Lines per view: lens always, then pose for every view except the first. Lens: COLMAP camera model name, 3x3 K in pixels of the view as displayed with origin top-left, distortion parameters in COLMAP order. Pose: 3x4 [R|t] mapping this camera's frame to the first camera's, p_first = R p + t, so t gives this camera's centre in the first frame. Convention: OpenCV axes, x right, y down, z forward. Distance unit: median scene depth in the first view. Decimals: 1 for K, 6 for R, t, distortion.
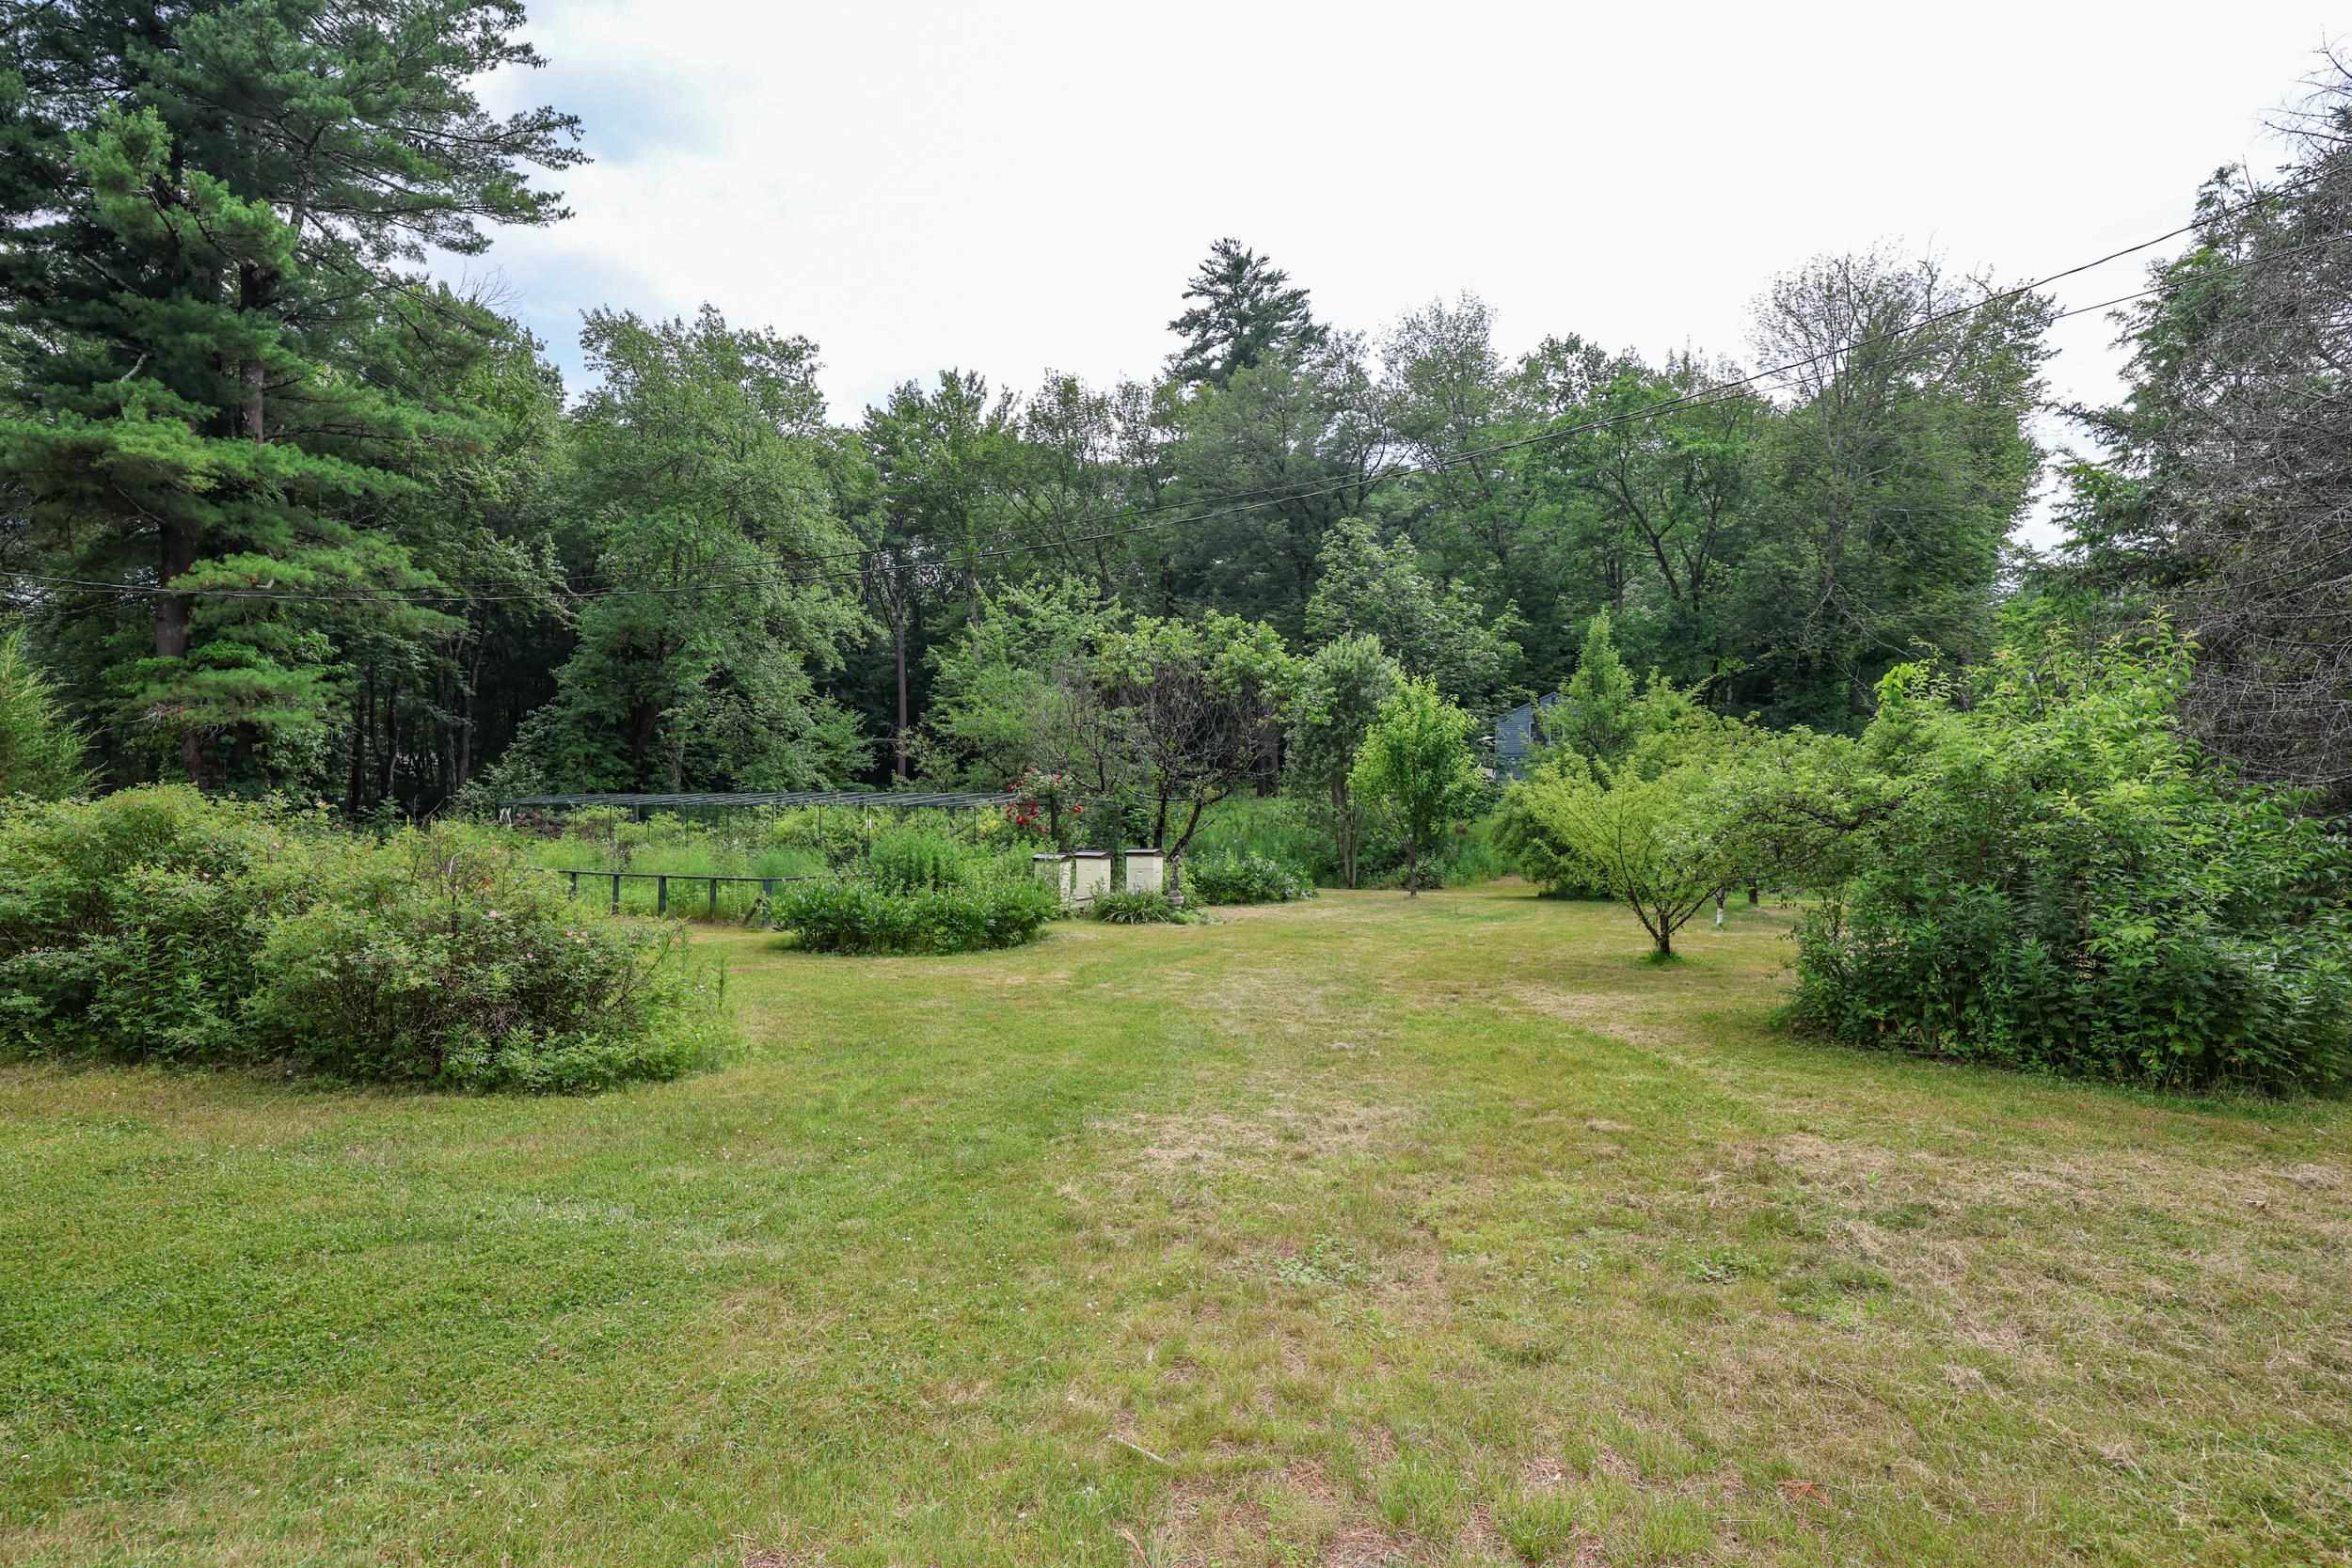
lens RADIAL K [[1207.9, 0, 1176.0], [0, 1207.9, 784.0], [0, 0, 1]] dist [0.004611, 0.000534]
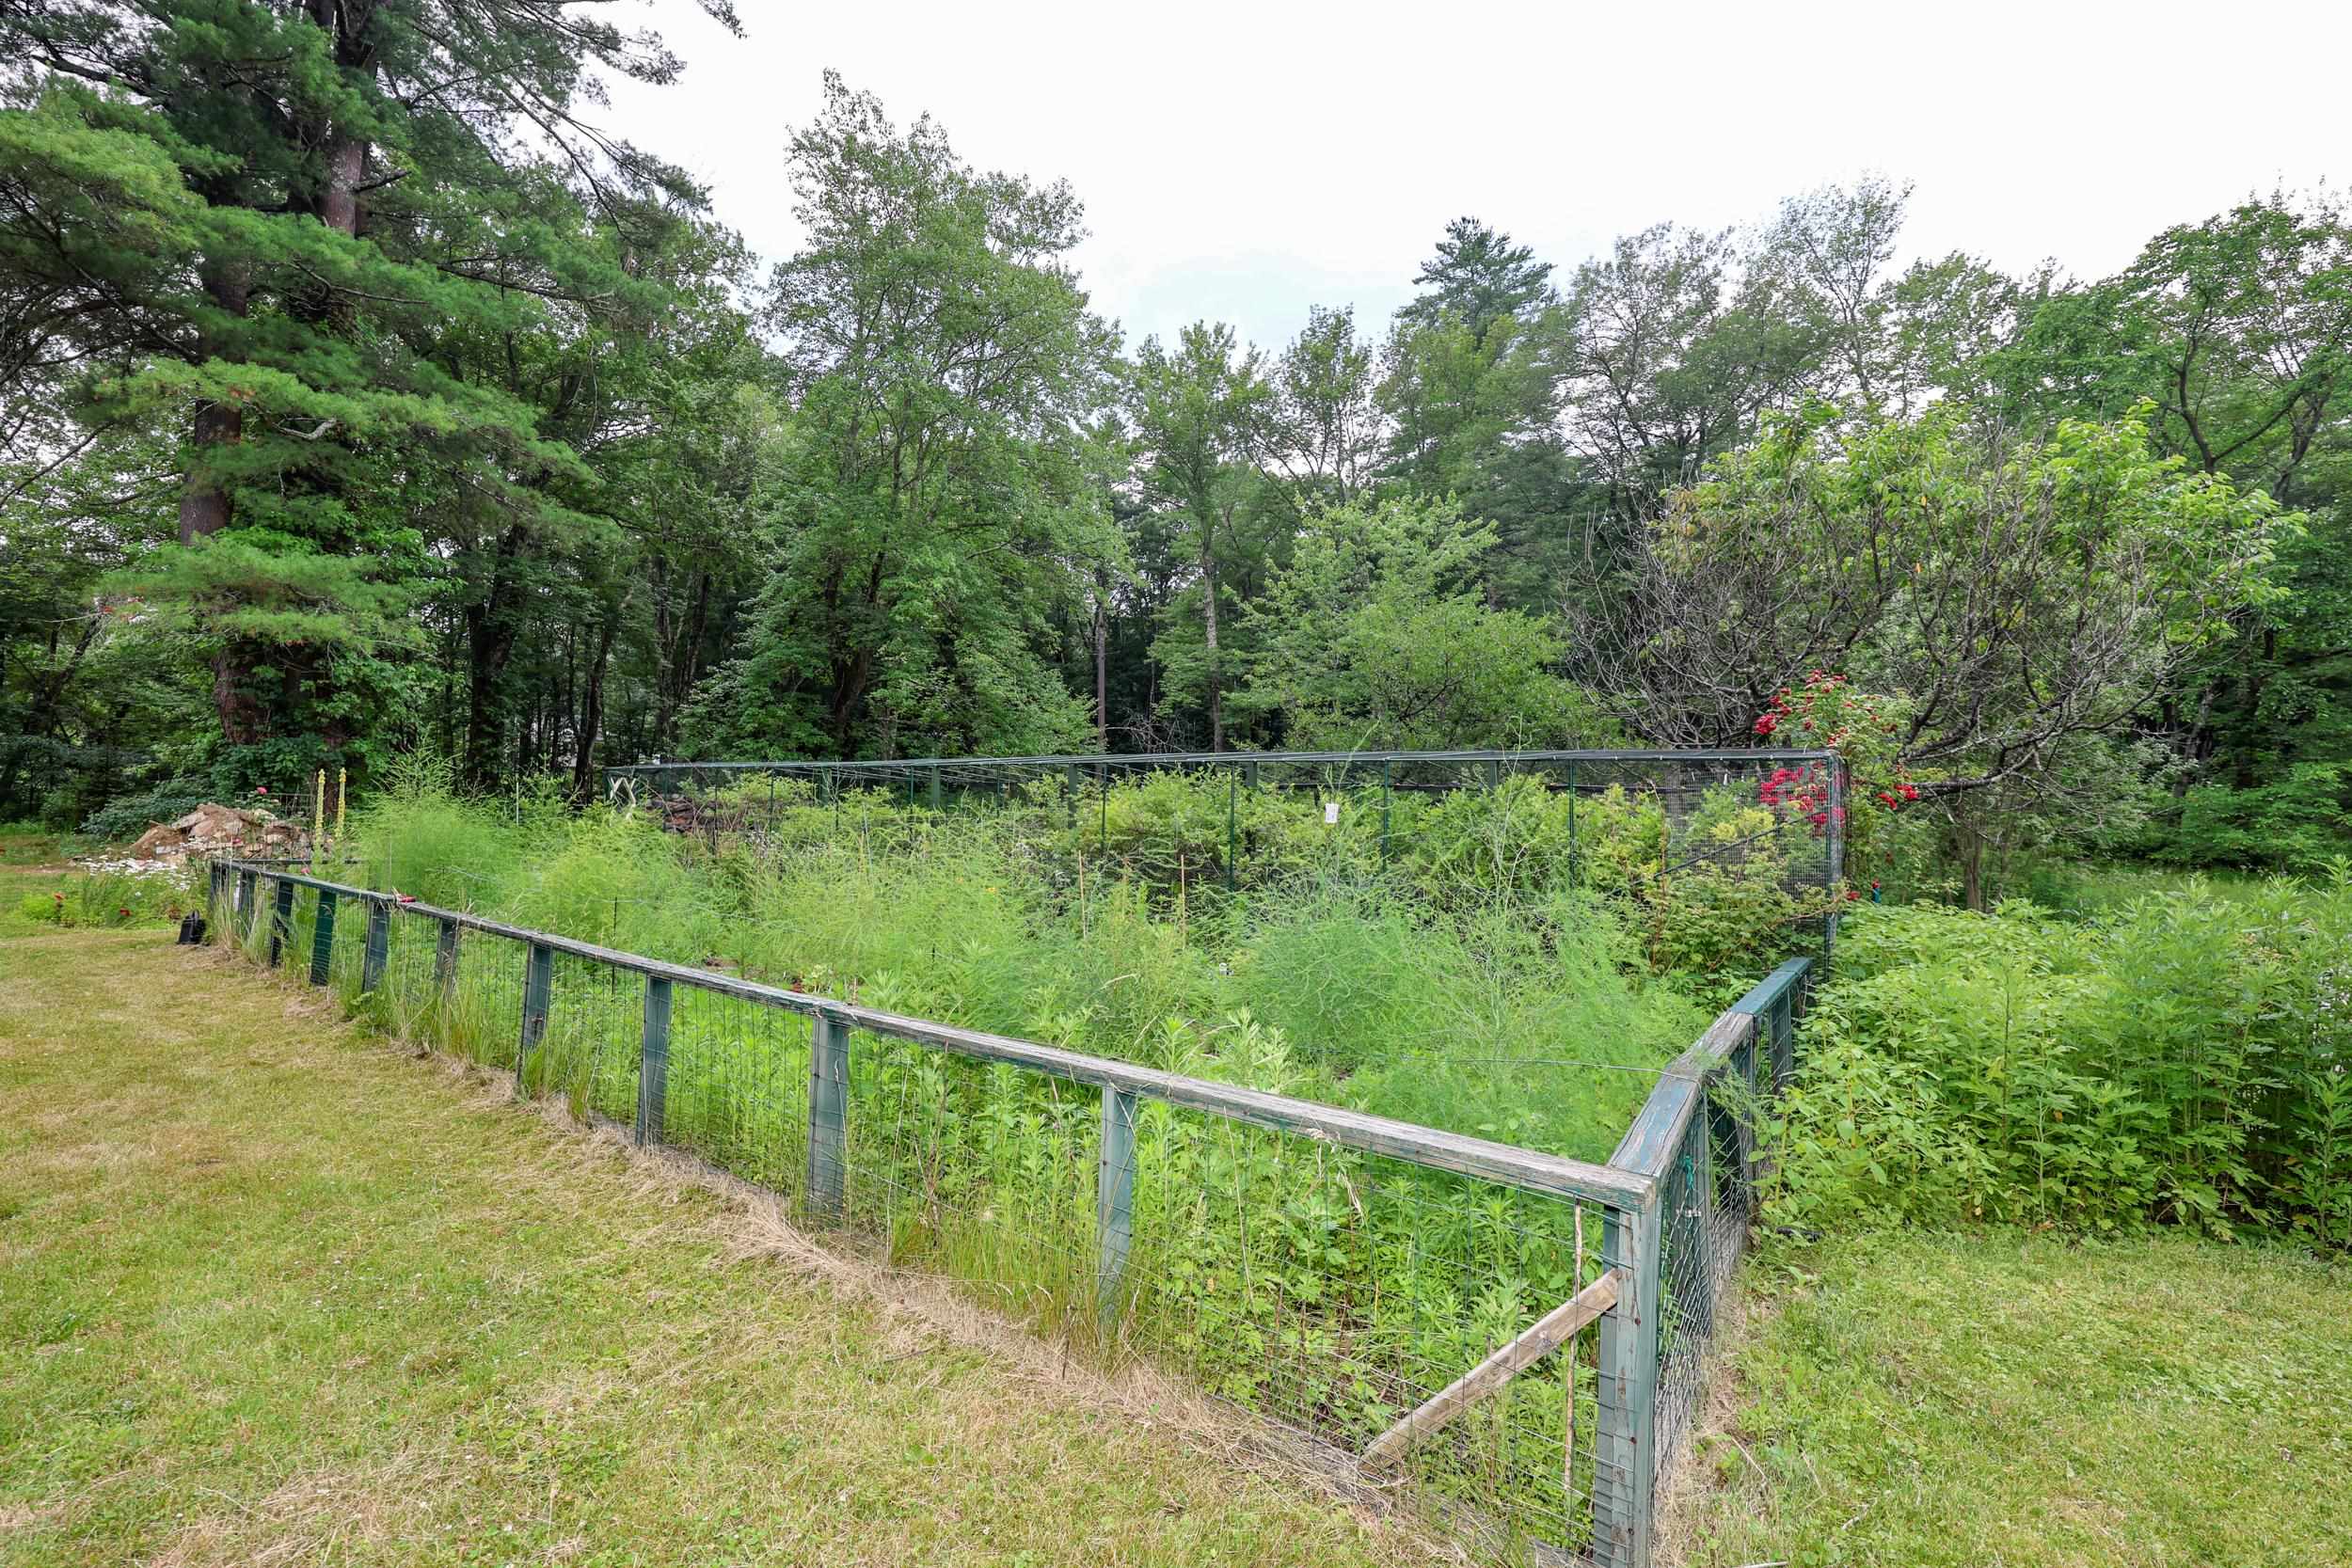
lens RADIAL K [[983.0, 0, 1167.3], [0, 983.0, 784.4], [0, 0, 1]] dist [0.001247, -0.000222]
pose [[0.993268, 0.025045, -0.113096, -0.131639], [-0.027011, 0.999509, -0.015892, 0.014118], [0.112642, 0.018840, 0.993457, 0.316748]]
